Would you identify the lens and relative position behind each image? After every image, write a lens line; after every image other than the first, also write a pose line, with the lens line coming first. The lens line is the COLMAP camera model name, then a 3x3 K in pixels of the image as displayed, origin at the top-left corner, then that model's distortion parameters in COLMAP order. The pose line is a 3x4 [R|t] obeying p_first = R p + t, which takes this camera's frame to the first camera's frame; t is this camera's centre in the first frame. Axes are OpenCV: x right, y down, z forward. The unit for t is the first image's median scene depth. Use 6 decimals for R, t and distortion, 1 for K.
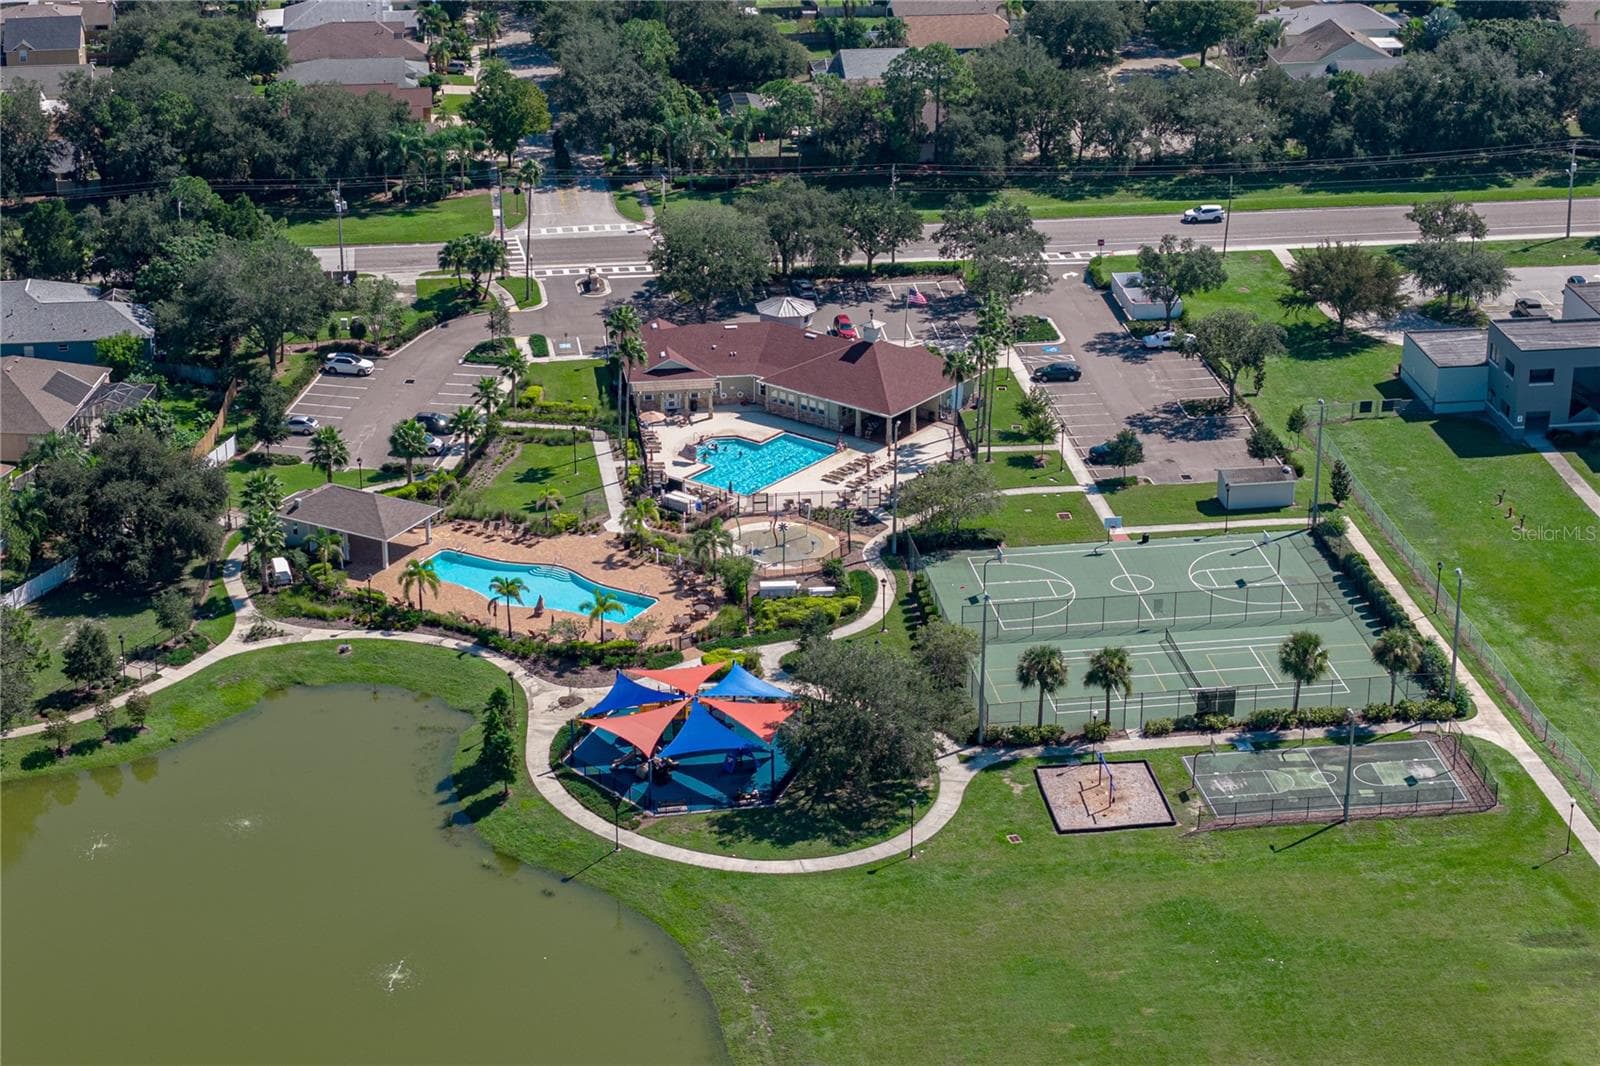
lens RADIAL K [[1317.4, 0, 802.6], [0, 1317.4, 540.0], [0, 0, 1]] dist [0.029536, 0.009189]
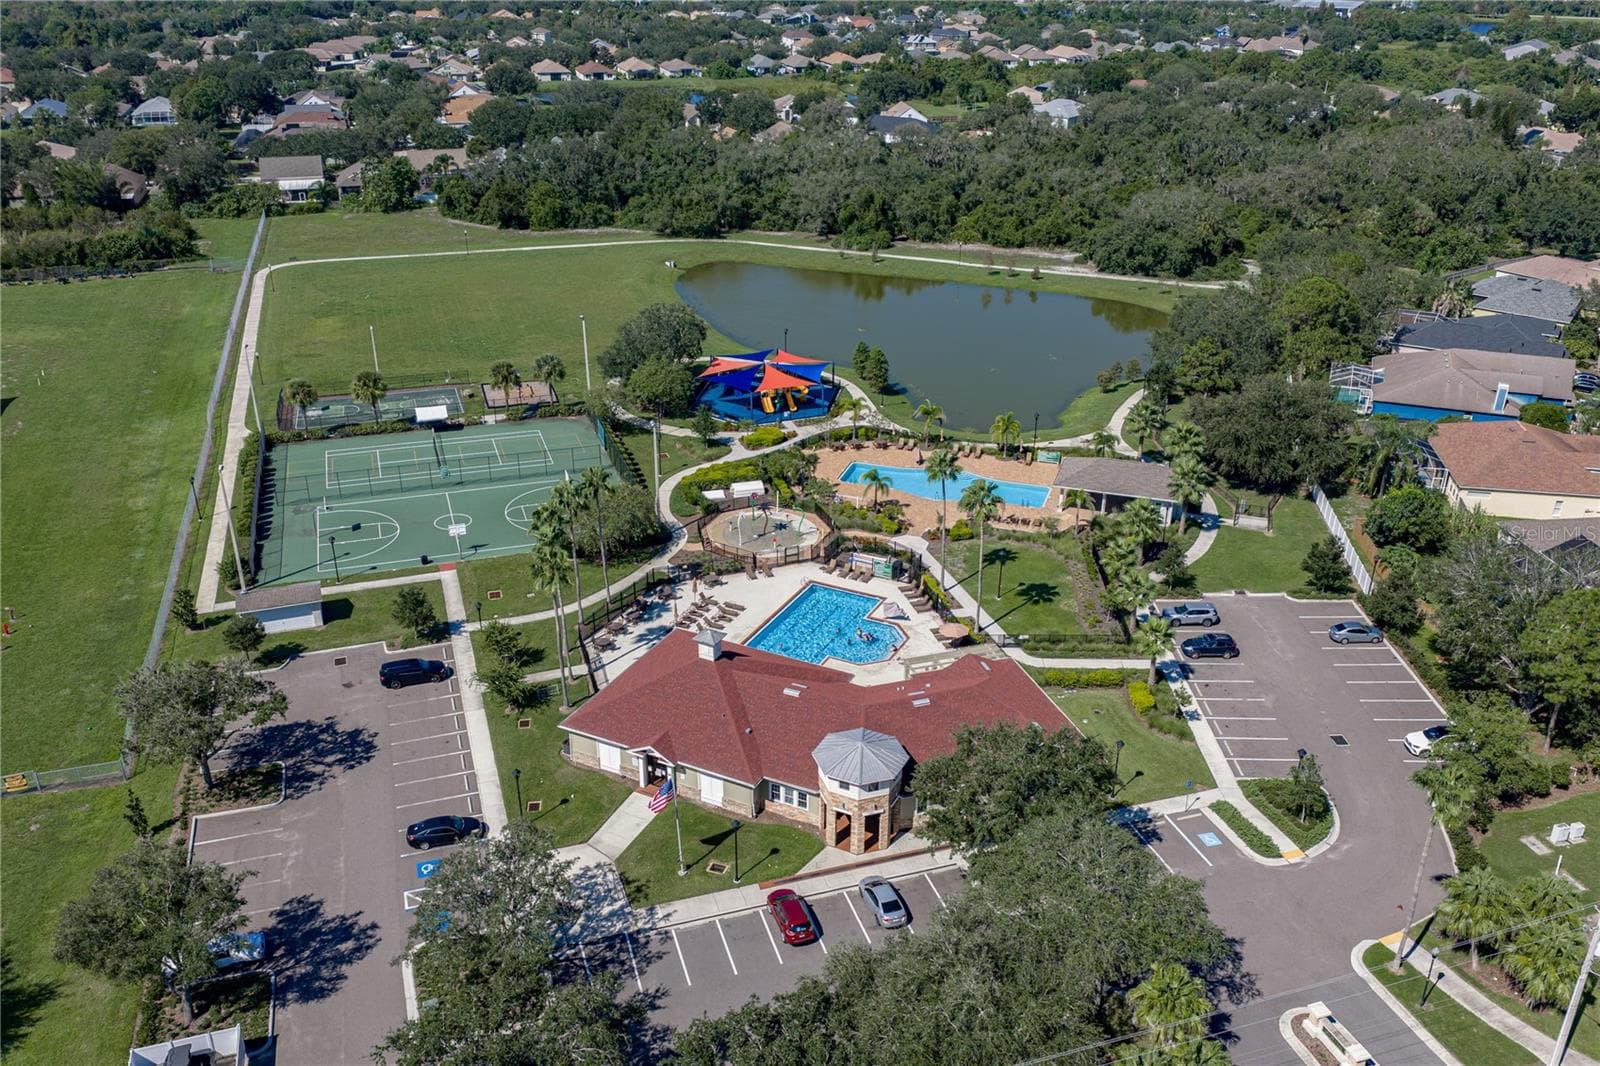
lens RADIAL K [[1317.4, 0, 802.6], [0, 1317.4, 540.0], [0, 0, 1]] dist [0.029536, 0.009189]
pose [[-0.976009, 0.092650, -0.197035, 0.164907], [-0.144927, 0.398909, 0.905465, -0.978877], [0.162490, 0.912298, -0.375912, 1.384488]]
